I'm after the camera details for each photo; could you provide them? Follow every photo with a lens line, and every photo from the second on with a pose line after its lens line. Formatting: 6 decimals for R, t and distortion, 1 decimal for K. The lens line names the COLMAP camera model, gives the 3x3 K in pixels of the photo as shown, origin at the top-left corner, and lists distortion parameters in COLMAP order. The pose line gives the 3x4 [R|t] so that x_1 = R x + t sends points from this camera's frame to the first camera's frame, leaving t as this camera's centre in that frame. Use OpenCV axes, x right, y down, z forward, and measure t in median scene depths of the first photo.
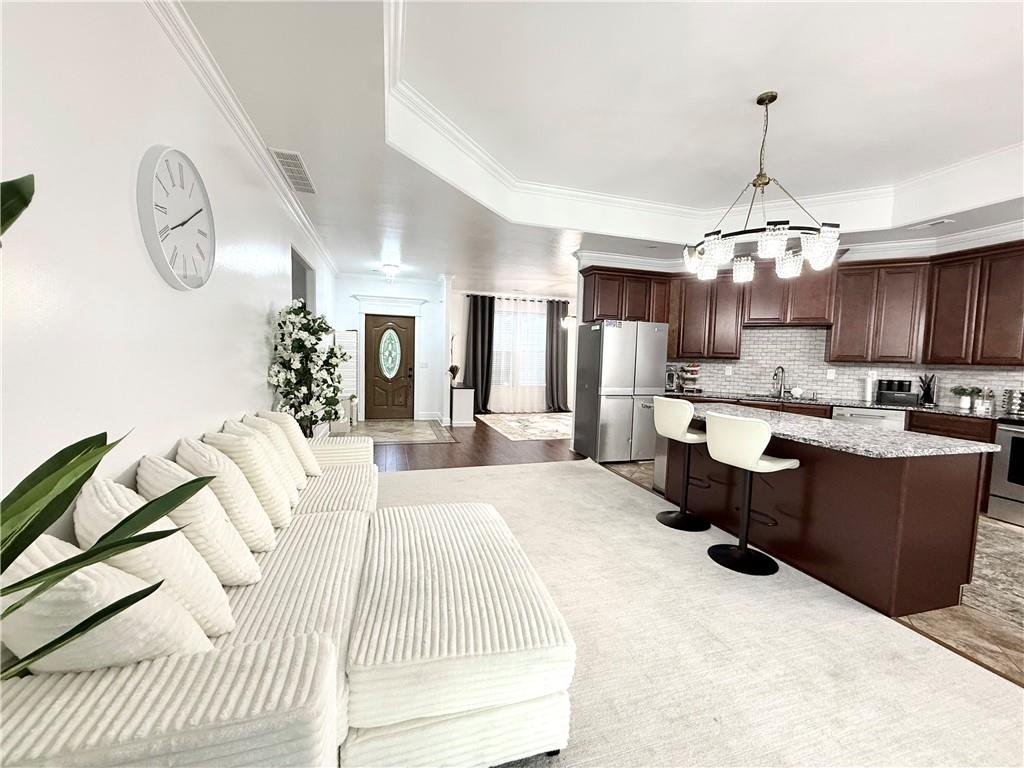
lens RADIAL K [[411.9, 0, 513.7], [0, 411.9, 385.0], [0, 0, 1]] dist [0.006291, -0.000147]
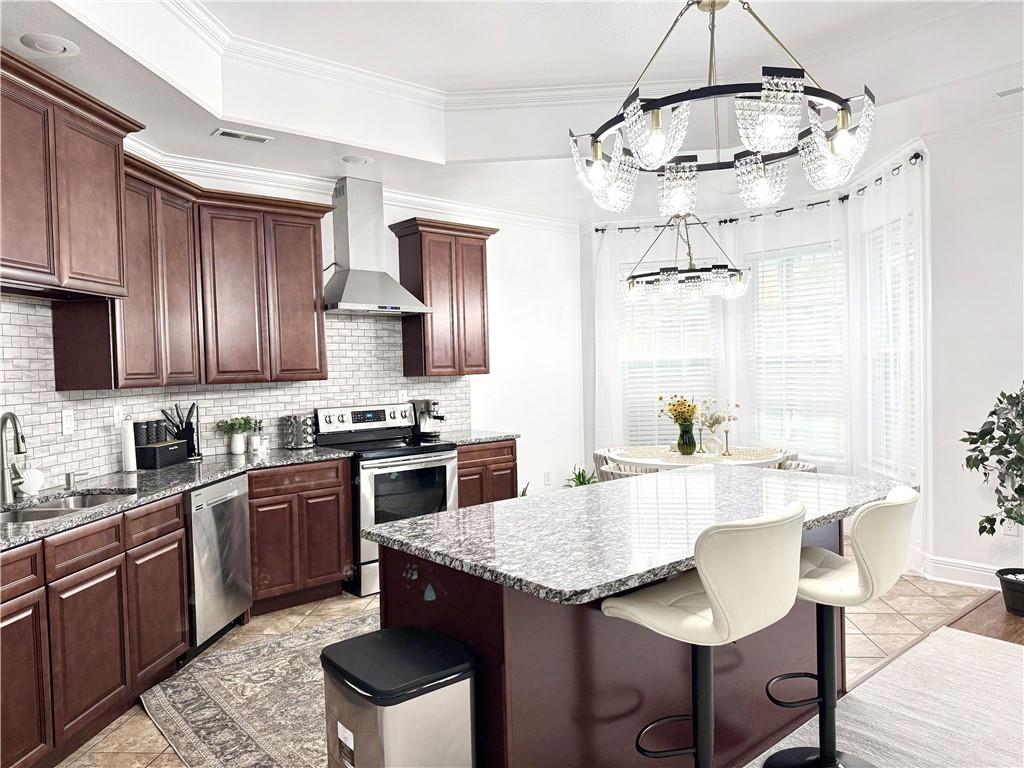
lens RADIAL K [[708.8, 0, 522.2], [0, 708.8, 390.5], [0, 0, 1]] dist [0.069227, -0.086015]
pose [[-0.409371, -0.047879, 0.911111, -0.039926], [0.081951, 0.992656, 0.088986, -0.085713], [-0.908680, 0.111095, -0.402440, 0.921706]]
